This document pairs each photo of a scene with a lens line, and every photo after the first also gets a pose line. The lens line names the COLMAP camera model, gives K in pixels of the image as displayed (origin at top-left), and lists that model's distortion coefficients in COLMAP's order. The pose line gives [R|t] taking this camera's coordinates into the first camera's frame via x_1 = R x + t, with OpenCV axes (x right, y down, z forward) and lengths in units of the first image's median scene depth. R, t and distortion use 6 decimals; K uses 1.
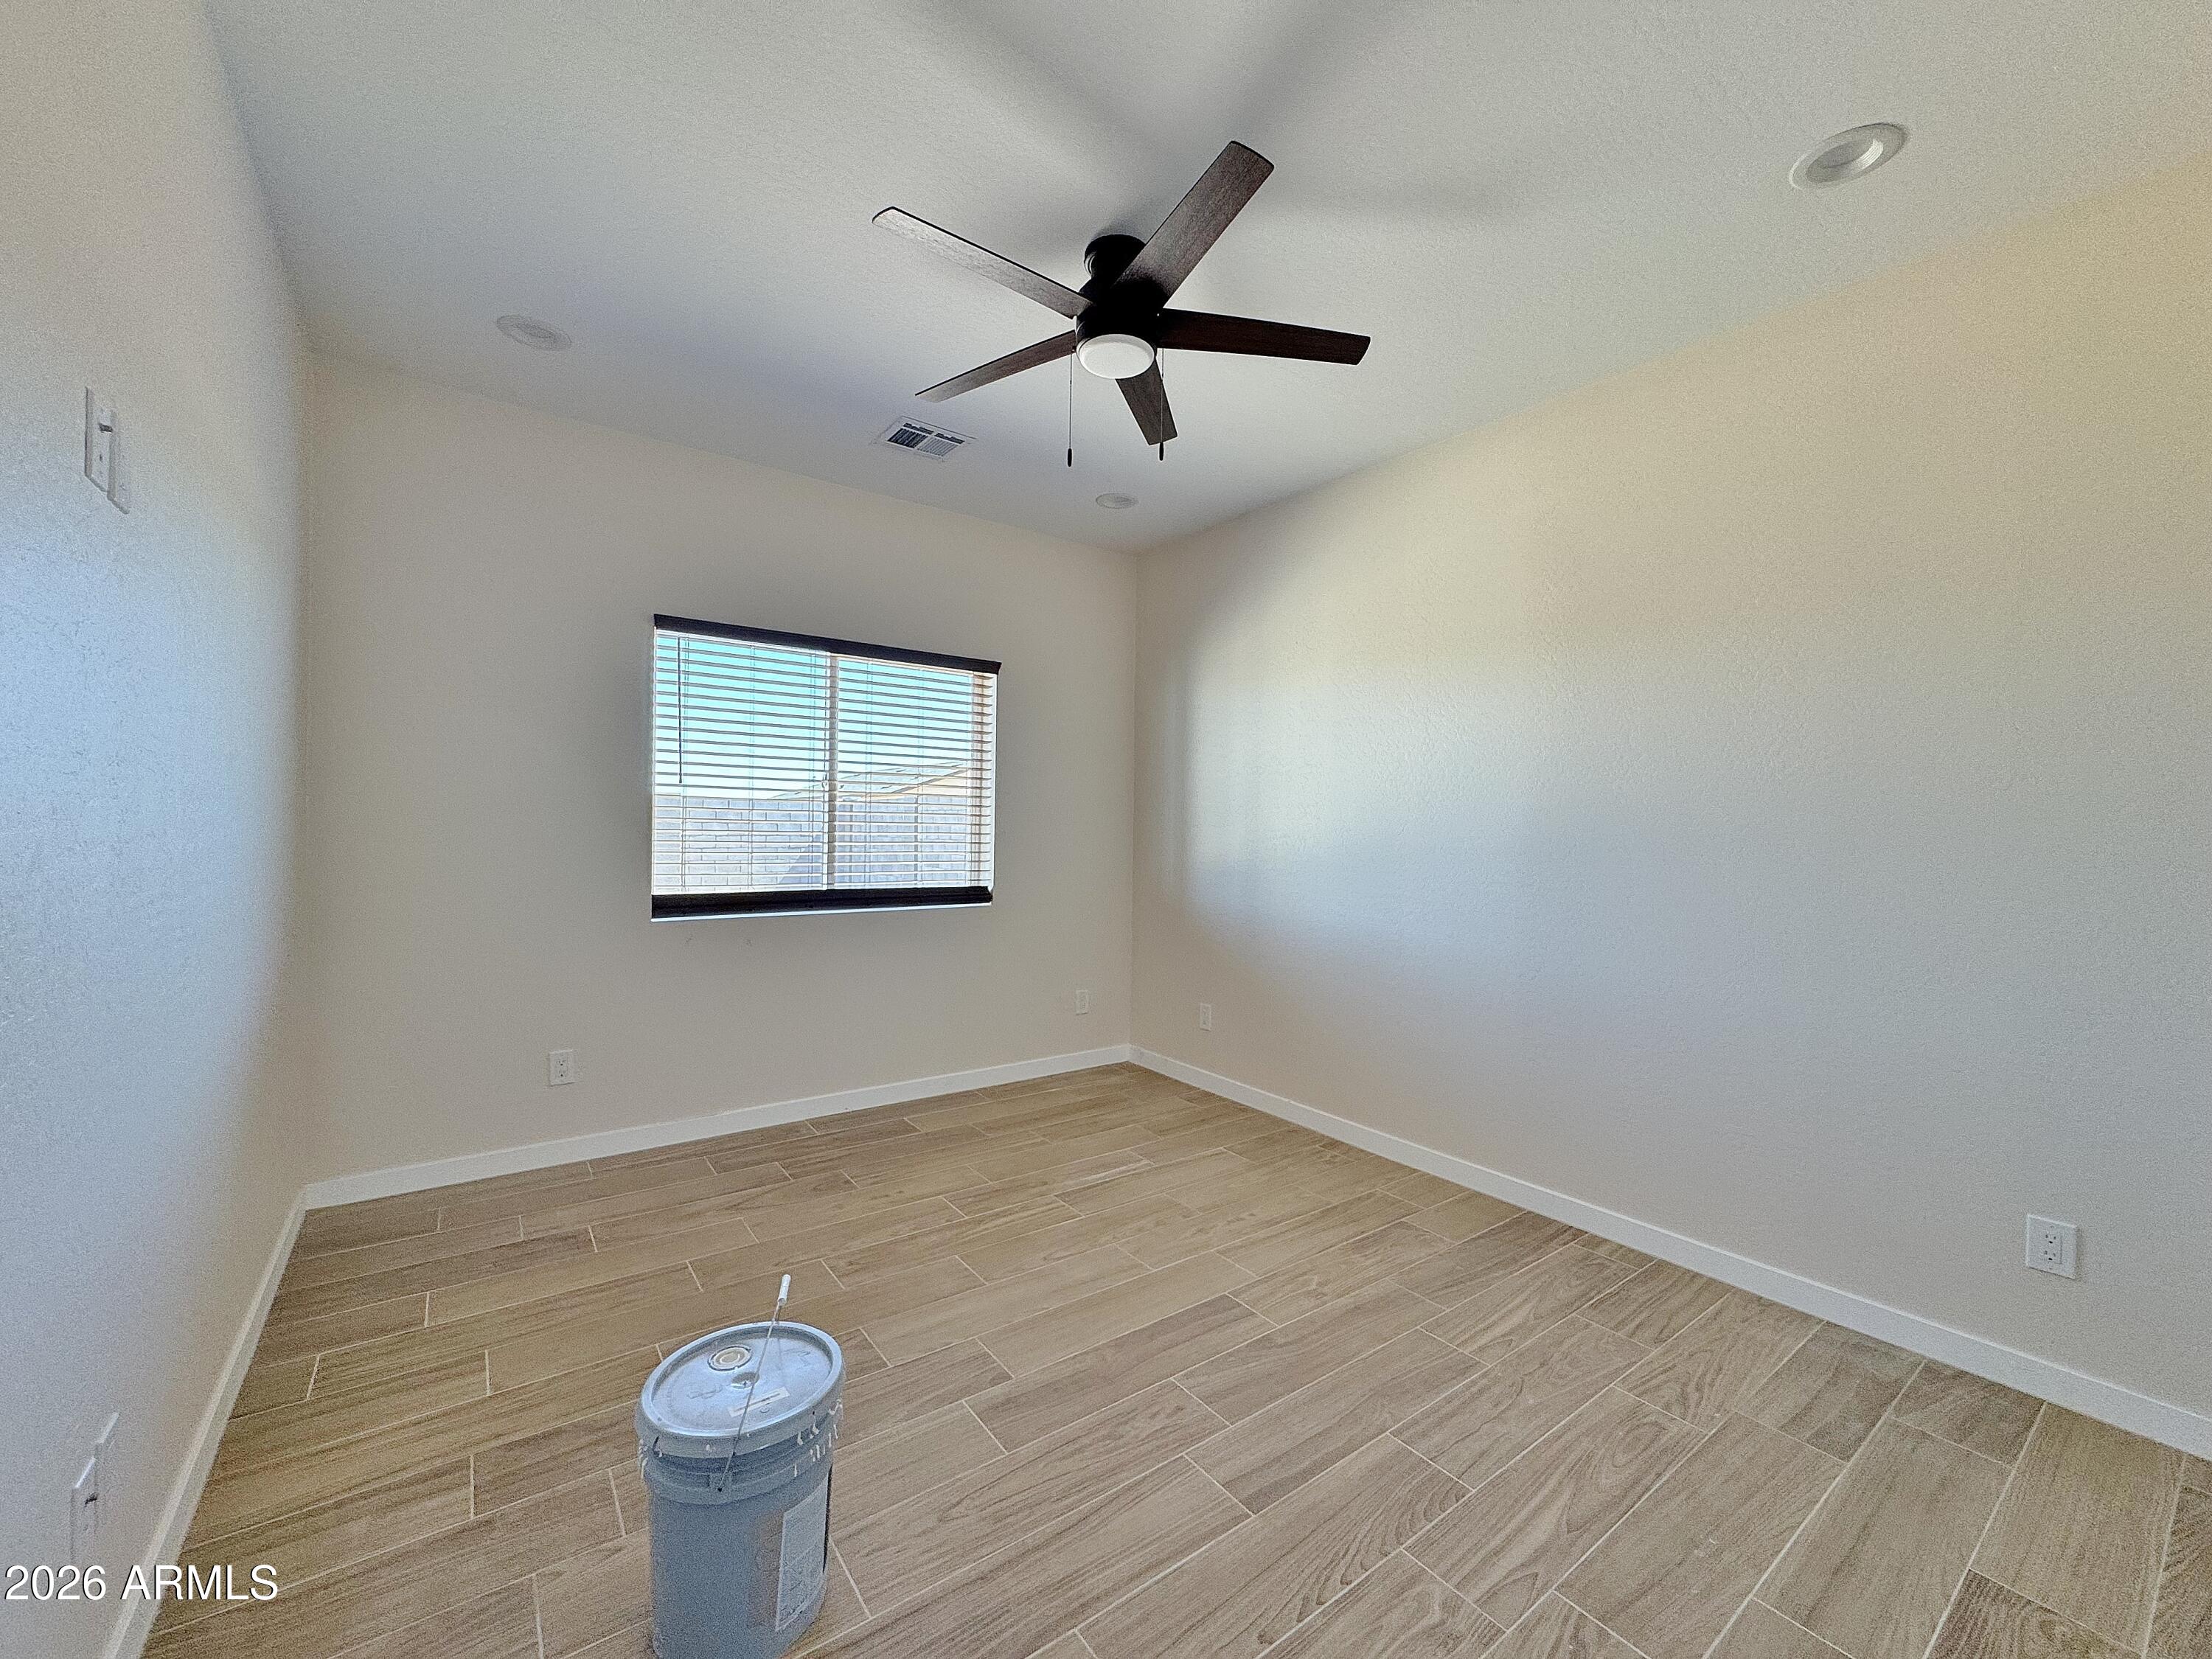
lens RADIAL K [[882.8, 0, 1106.0], [0, 882.8, 829.5], [0, 0, 1]] dist [-0.000202, -0.000064]
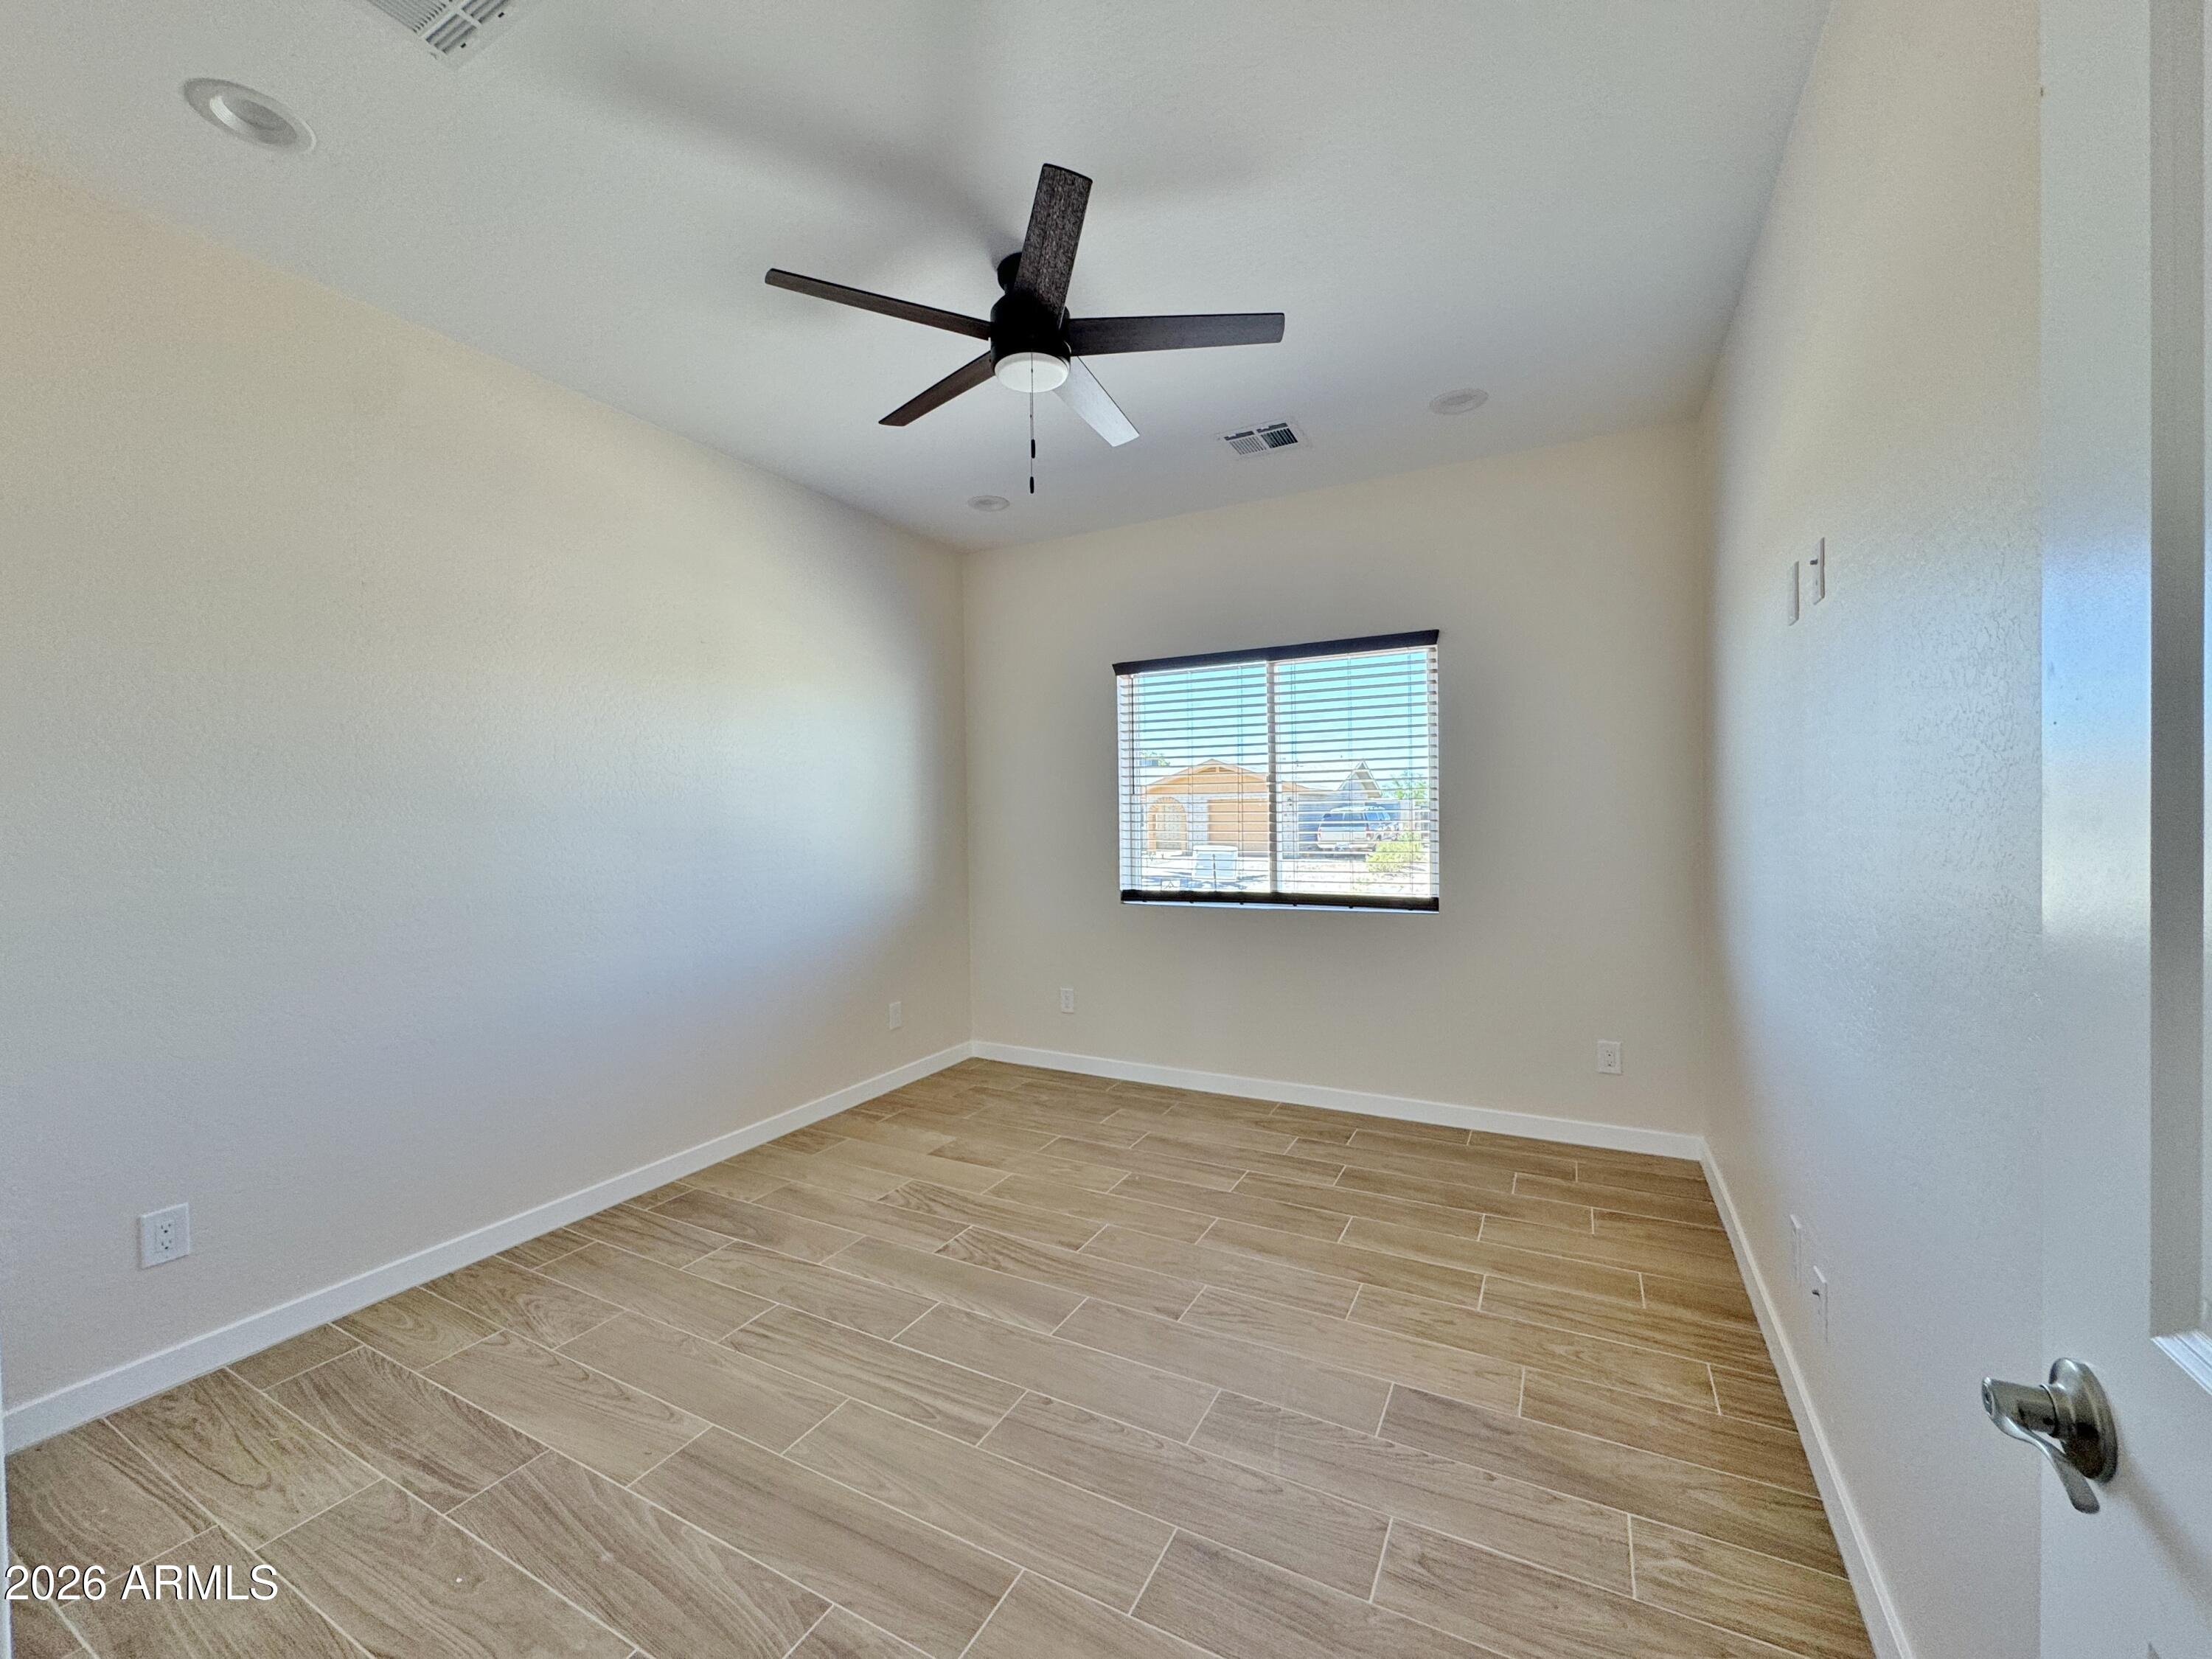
lens RADIAL K [[863.3, 0, 1106.0], [0, 863.3, 829.5], [0, 0, 1]] dist [-0.032161, 0.000032]
pose [[0.432068, -0.012222, -0.901758, 0.527174], [0.011877, 0.999899, -0.007861, 0.006534], [0.901763, -0.007313, 0.432169, 0.380362]]
